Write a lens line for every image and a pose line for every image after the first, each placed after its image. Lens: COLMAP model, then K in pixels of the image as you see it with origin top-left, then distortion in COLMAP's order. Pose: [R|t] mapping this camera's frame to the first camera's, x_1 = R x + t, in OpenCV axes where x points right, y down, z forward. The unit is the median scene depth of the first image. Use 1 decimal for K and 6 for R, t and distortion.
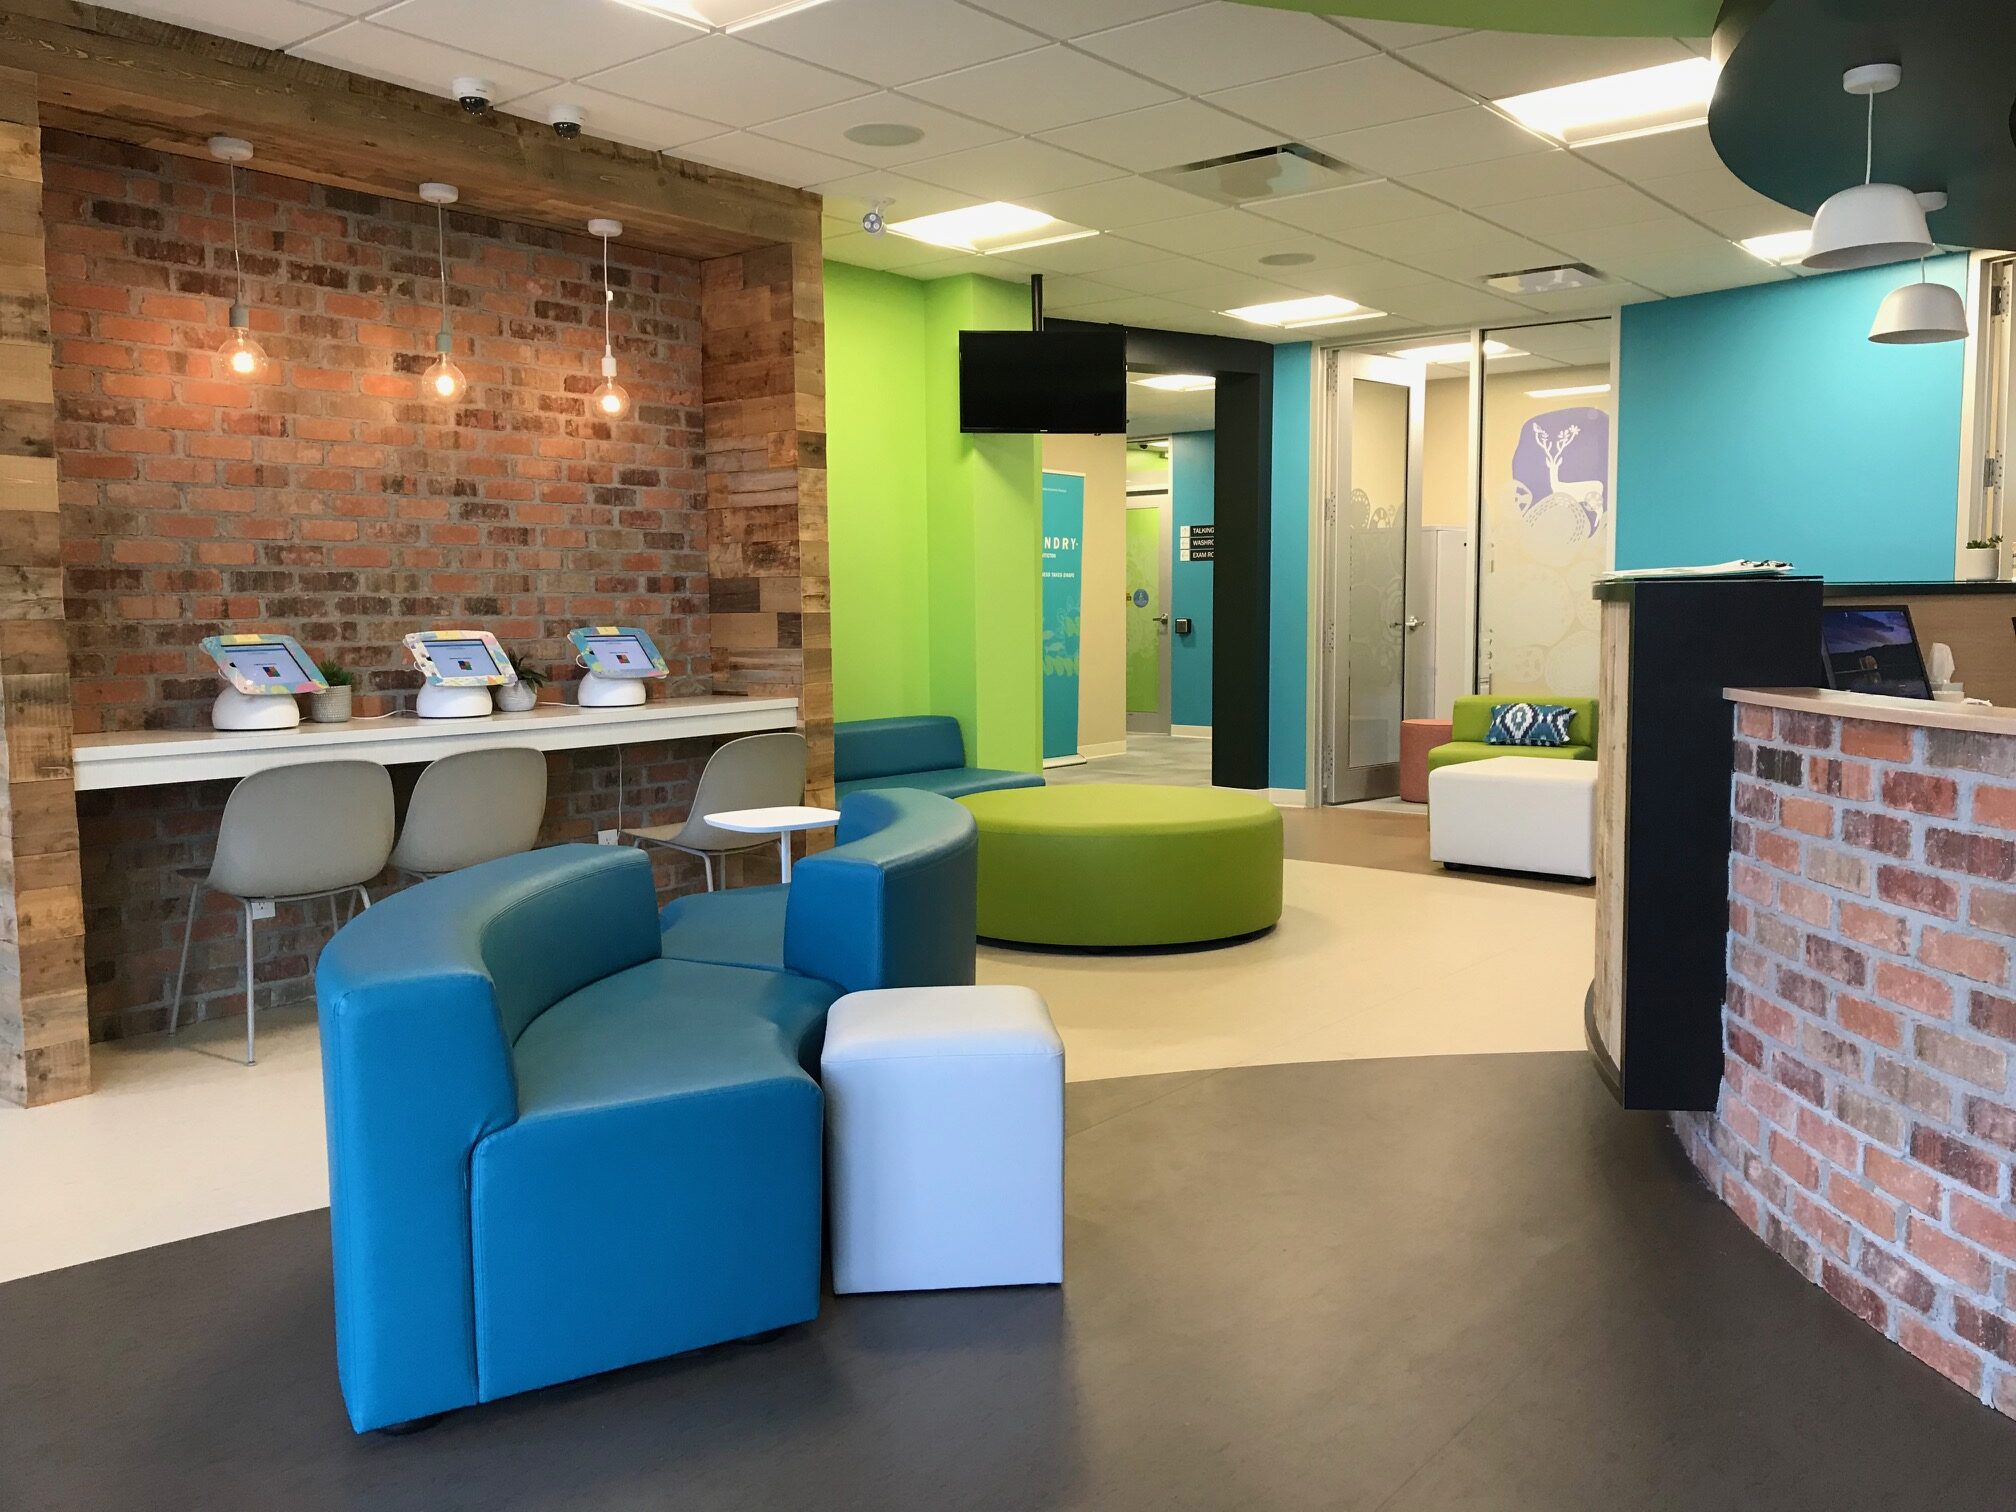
lens RADIAL K [[1654.8, 0, 1008.7], [0, 1654.8, 753.8], [0, 0, 1]] dist [-0.046603, -0.002003]
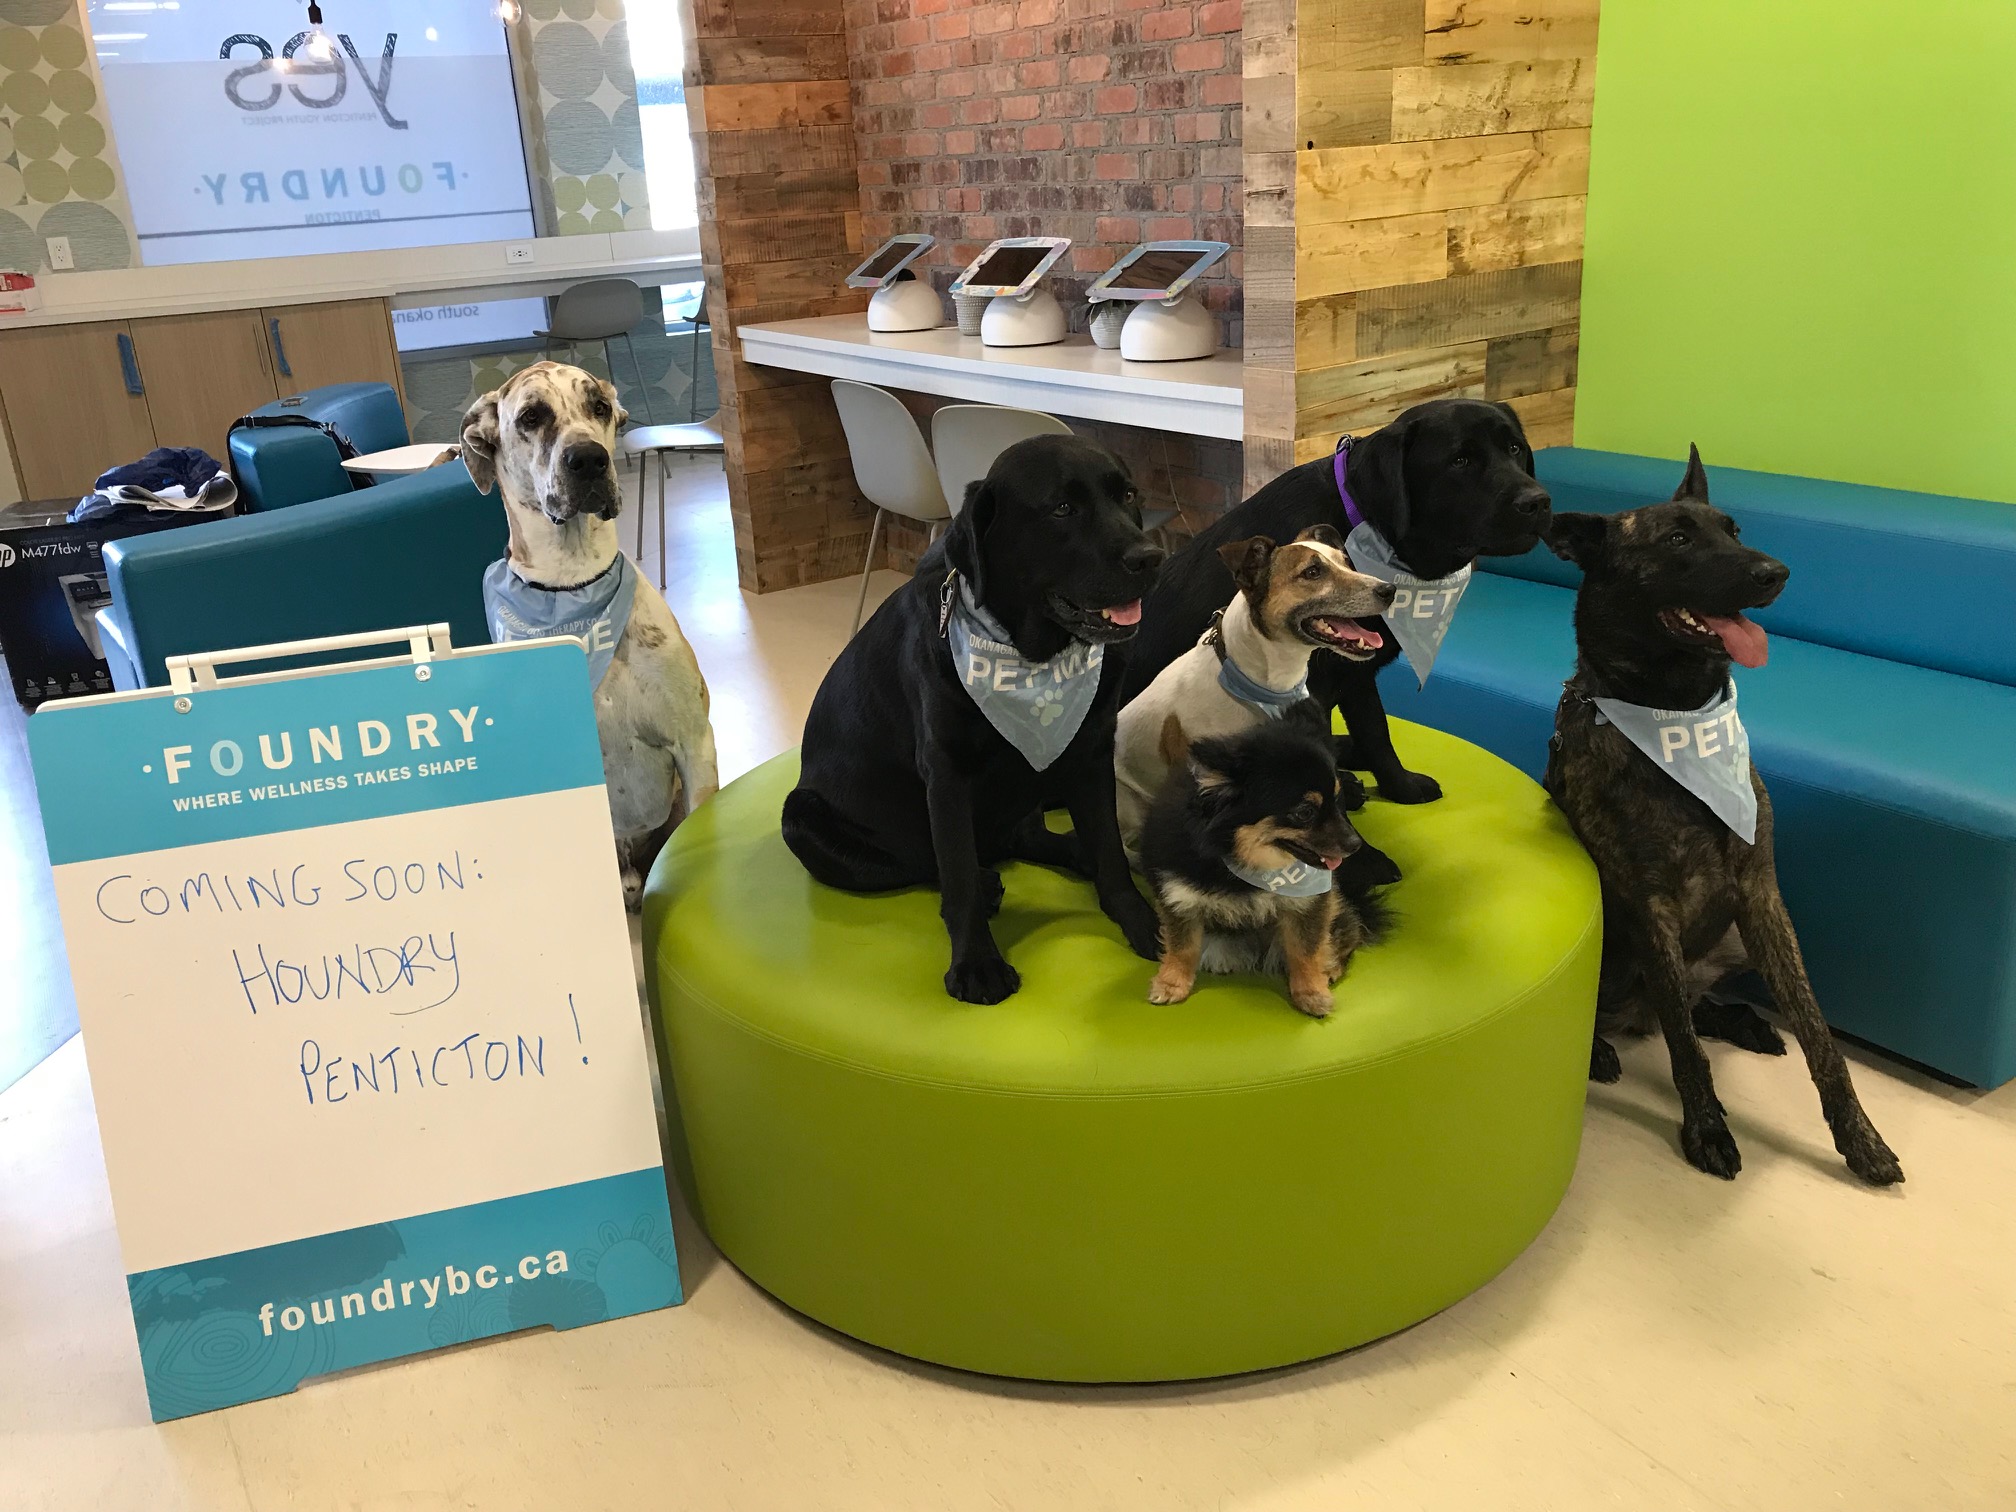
lens RADIAL K [[1654.8, 0, 1009.0], [0, 1654.8, 755.0], [0, 0, 1]] dist [-0.046603, -0.002003]
pose [[-0.302059, 0.346736, -0.887995, 0.483115], [-0.030570, 0.927504, 0.372562, -0.141838], [0.952799, 0.139681, -0.269561, 1.271976]]
